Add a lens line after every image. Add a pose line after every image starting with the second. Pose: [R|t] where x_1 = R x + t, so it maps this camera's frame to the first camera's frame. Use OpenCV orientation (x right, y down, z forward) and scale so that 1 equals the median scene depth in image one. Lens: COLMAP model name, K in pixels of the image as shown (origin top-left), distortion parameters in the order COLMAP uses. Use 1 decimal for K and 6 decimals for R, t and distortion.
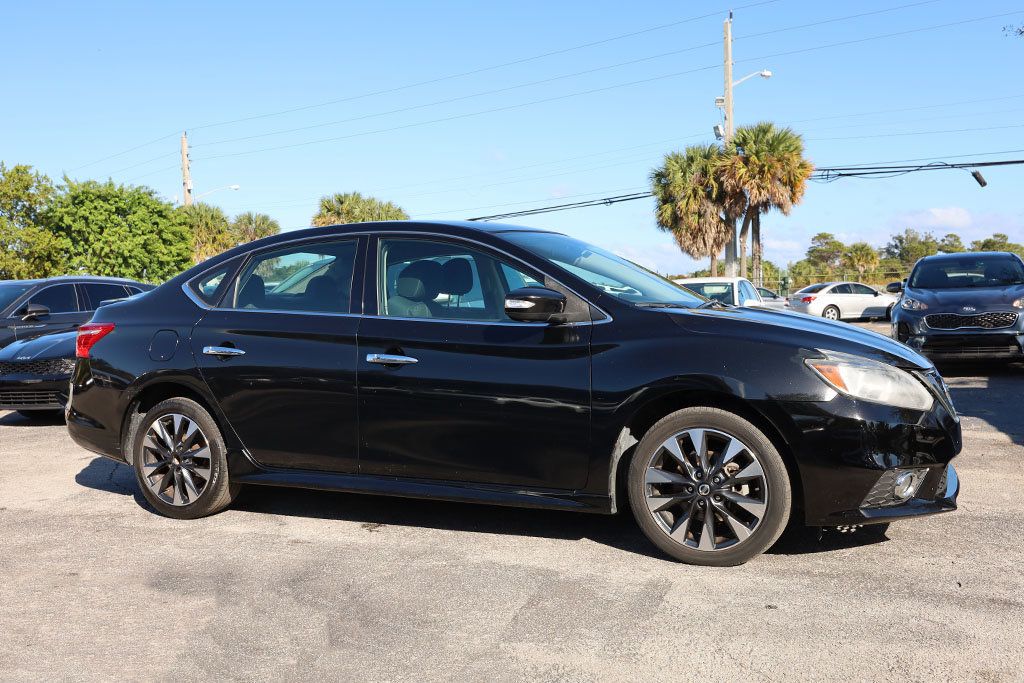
lens RADIAL K [[919.5, 0, 504.3], [0, 919.5, 342.4], [0, 0, 1]] dist [0.000529, -0.004951]
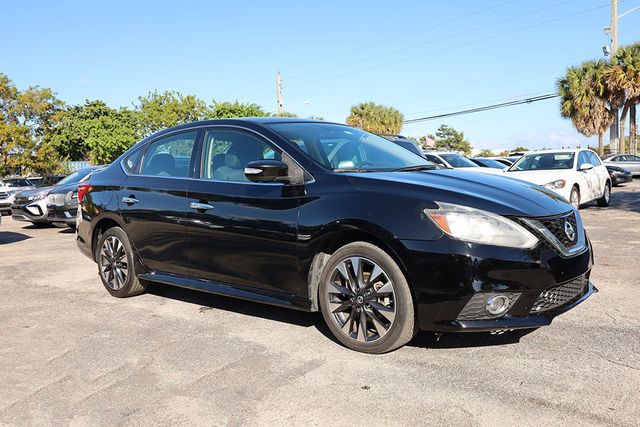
lens RADIAL K [[545.8, 0, 322.0], [0, 545.8, 212.6], [0, 0, 1]] dist [0.003419, -0.003057]
pose [[0.962446, 0.010719, -0.271263, 0.095676], [-0.000201, 0.999248, 0.038773, -0.002033], [0.271475, -0.037262, 0.961724, 0.041808]]
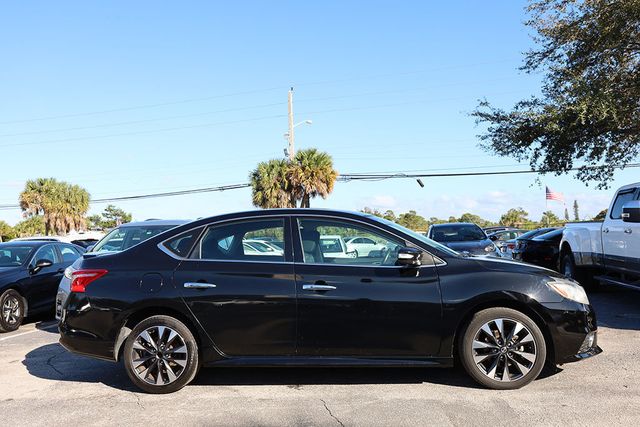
lens RADIAL K [[545.8, 0, 322.0], [0, 545.8, 212.6], [0, 0, 1]] dist [0.003419, -0.003057]
pose [[0.945000, 0.014932, 0.326728, -0.131261], [0.020320, 0.994347, -0.104215, -0.004392], [-0.326438, 0.105122, 0.939355, -0.000126]]
